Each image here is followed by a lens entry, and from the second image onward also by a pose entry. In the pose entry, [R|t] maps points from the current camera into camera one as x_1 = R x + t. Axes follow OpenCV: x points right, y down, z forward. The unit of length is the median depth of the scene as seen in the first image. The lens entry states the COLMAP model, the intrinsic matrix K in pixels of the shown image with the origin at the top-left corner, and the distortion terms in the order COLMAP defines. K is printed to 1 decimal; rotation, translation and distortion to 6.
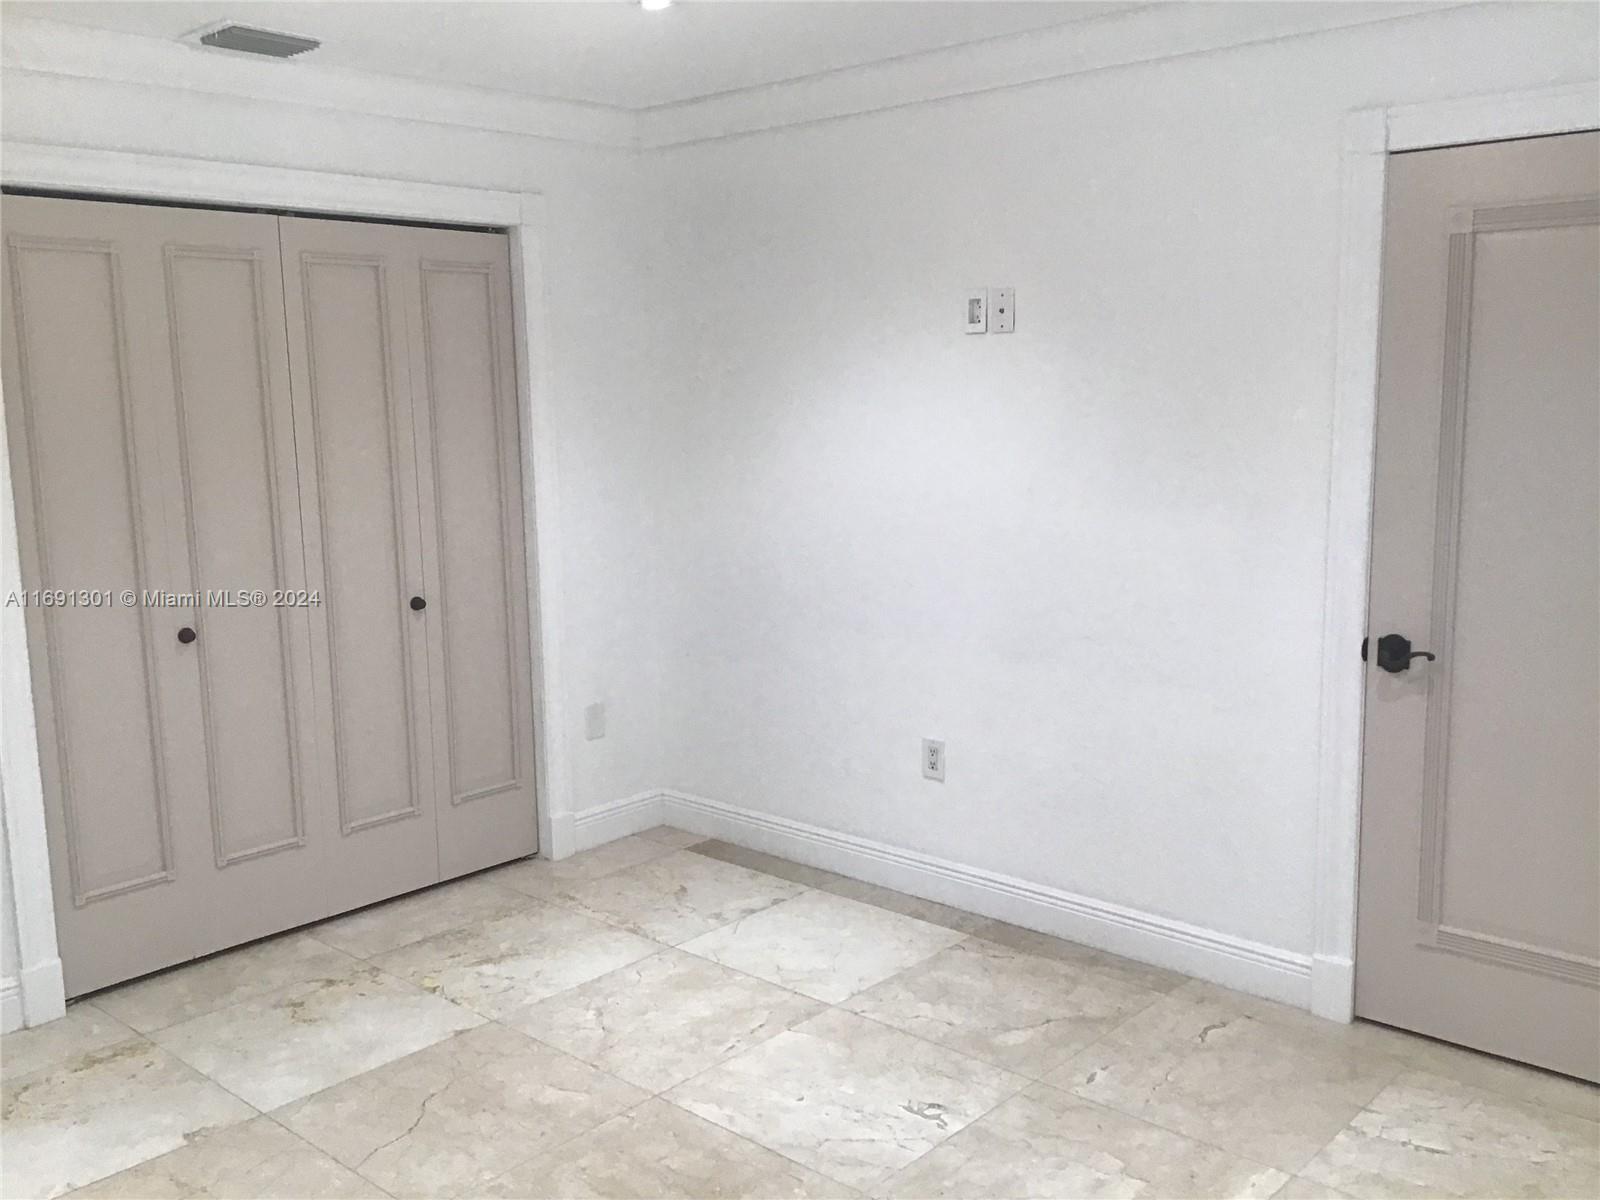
lens RADIAL K [[1448.4, 0, 820.0], [0, 1448.4, 601.7], [0, 0, 1]] dist [0.108181, -0.179031]
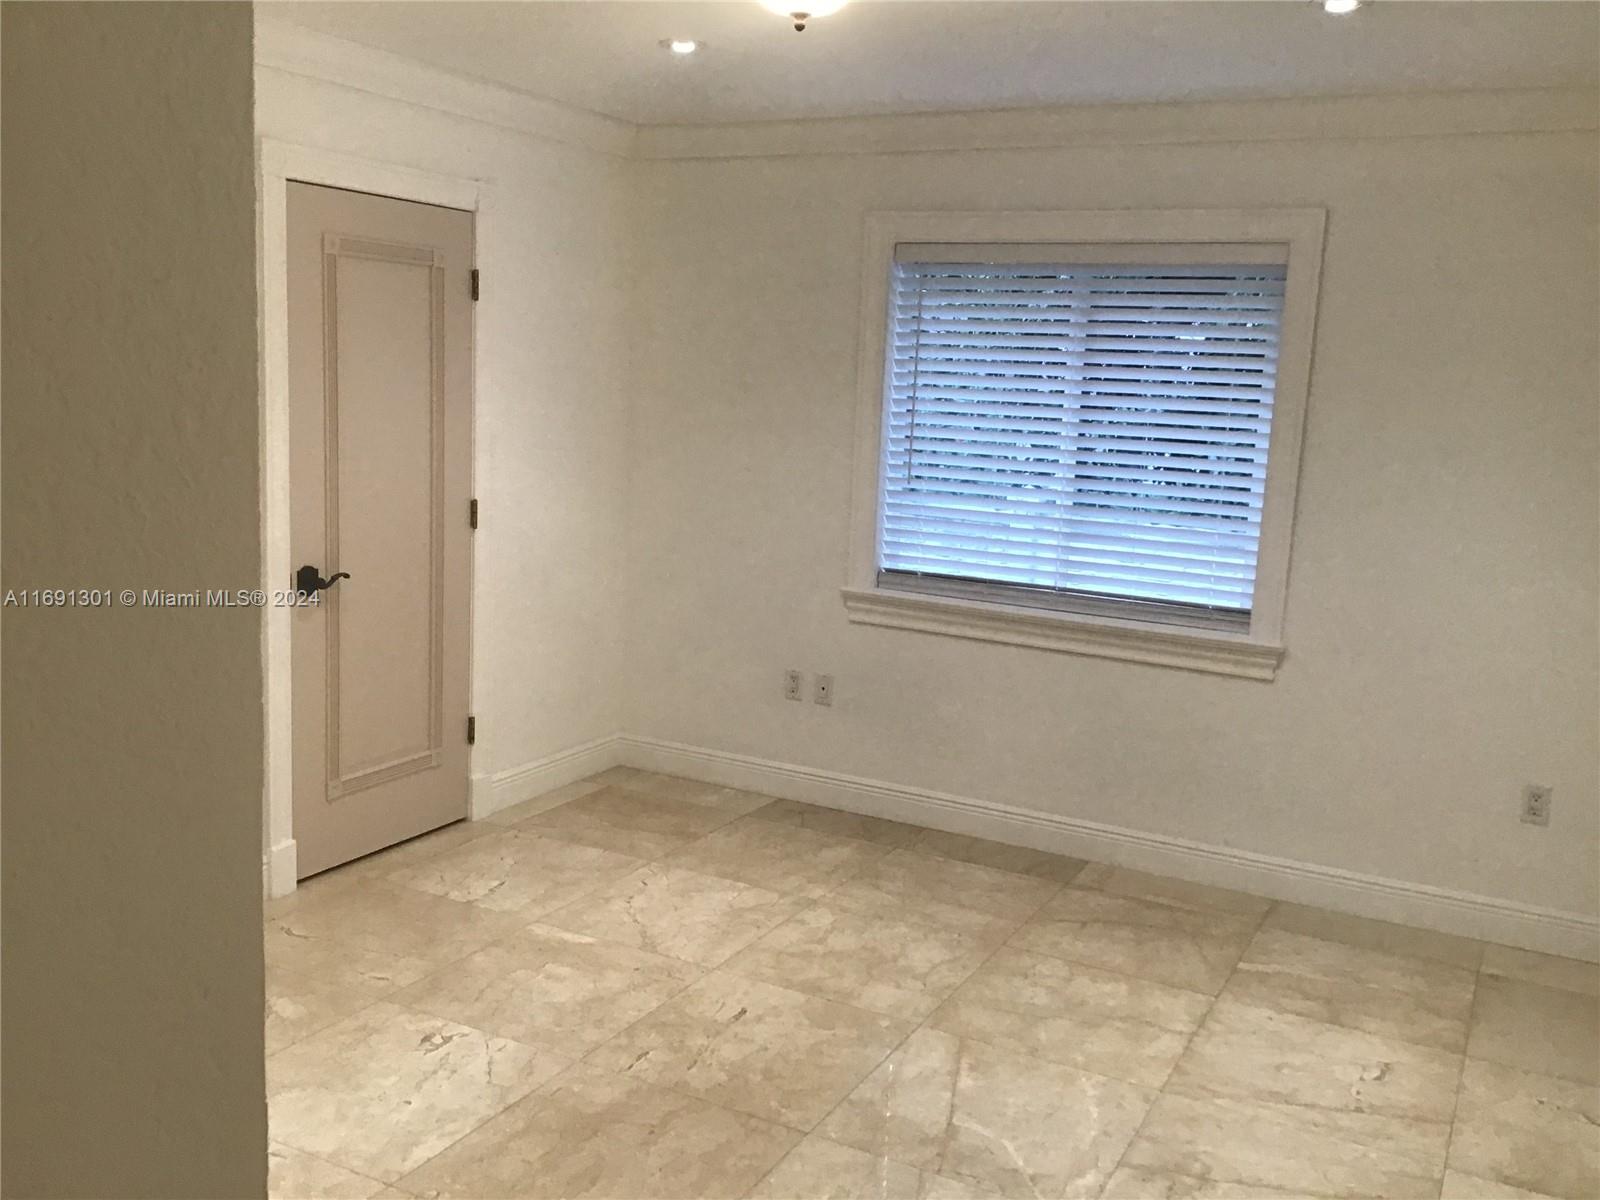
lens RADIAL K [[1448.4, 0, 820.0], [0, 1448.4, 601.7], [0, 0, 1]] dist [0.108181, -0.179031]
pose [[-0.256819, -0.148855, 0.954927, -0.797229], [0.103380, 0.978167, 0.180281, -0.110844], [-0.960914, 0.145020, -0.235823, 0.754512]]
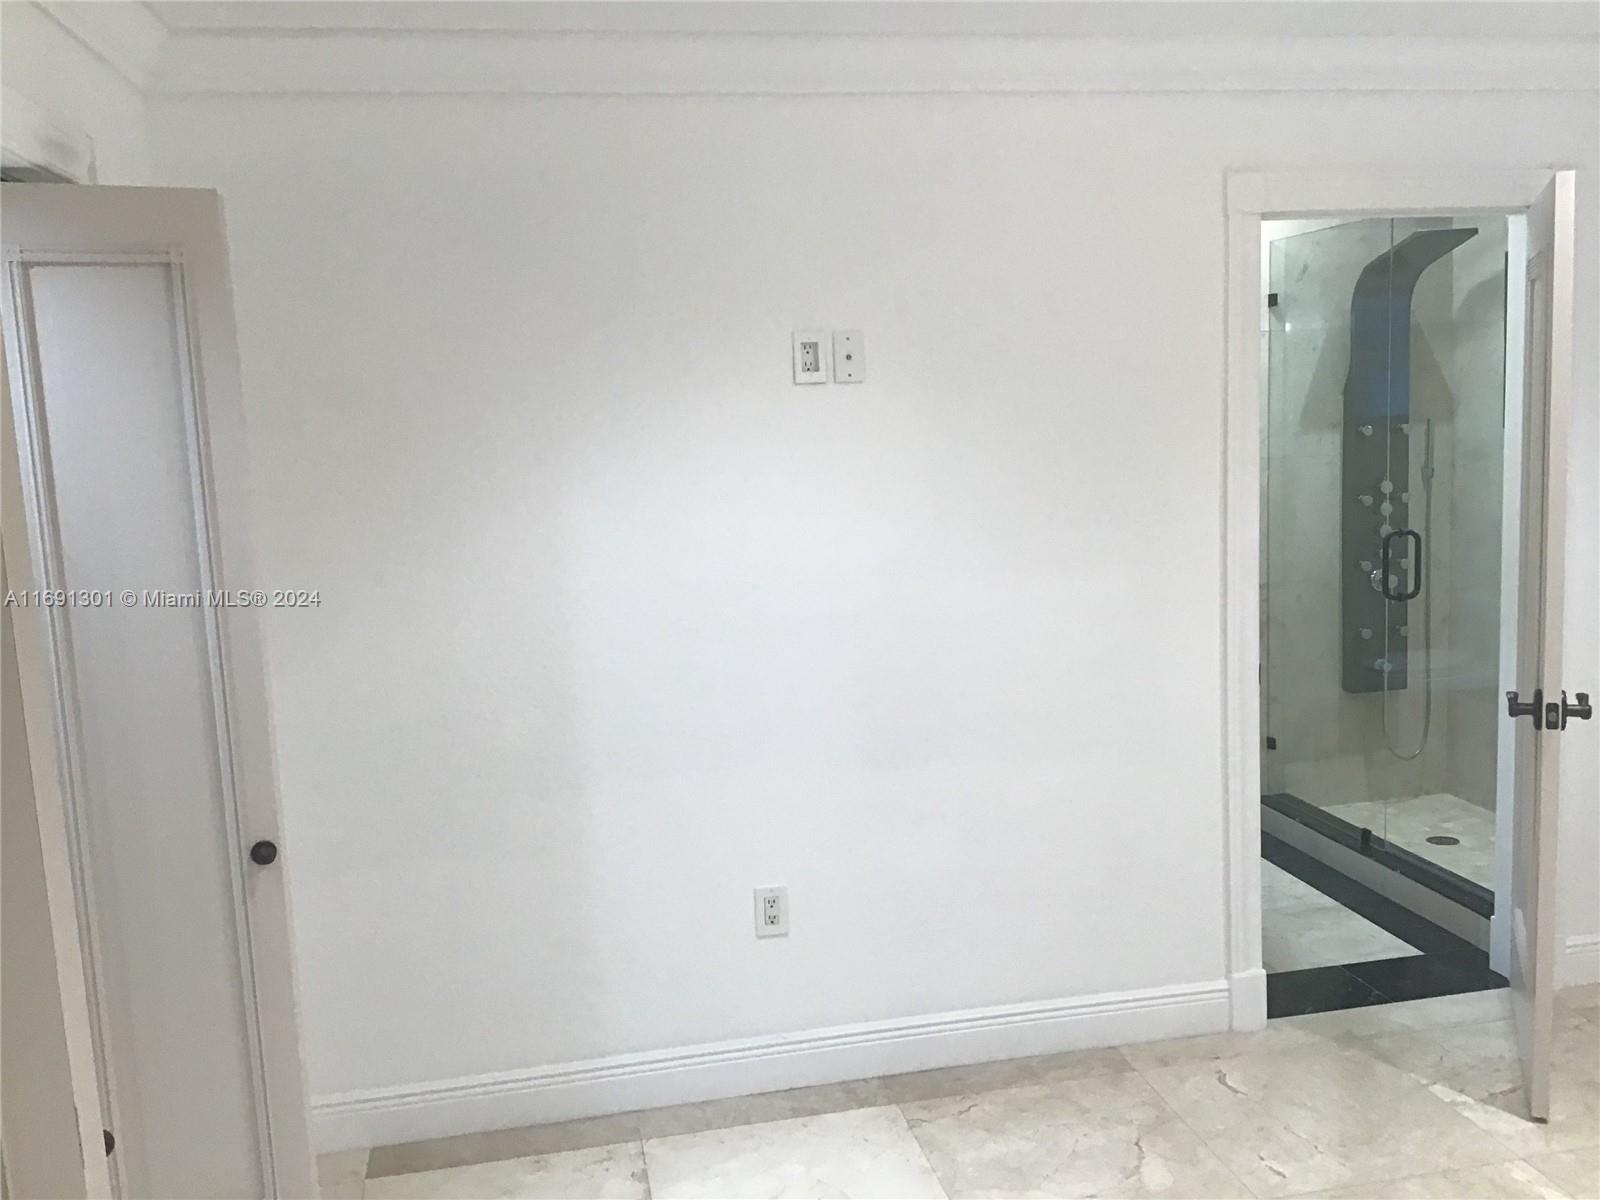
lens RADIAL K [[1428.9, 0, 800.0], [0, 1428.9, 600.0], [0, 0, 1]] dist [0.119929, -0.193317]
pose [[0.600685, -0.109314, 0.791978, -0.570932], [0.158643, 0.987207, 0.015936, -0.078023], [-0.783588, 0.116069, 0.610342, 0.532154]]
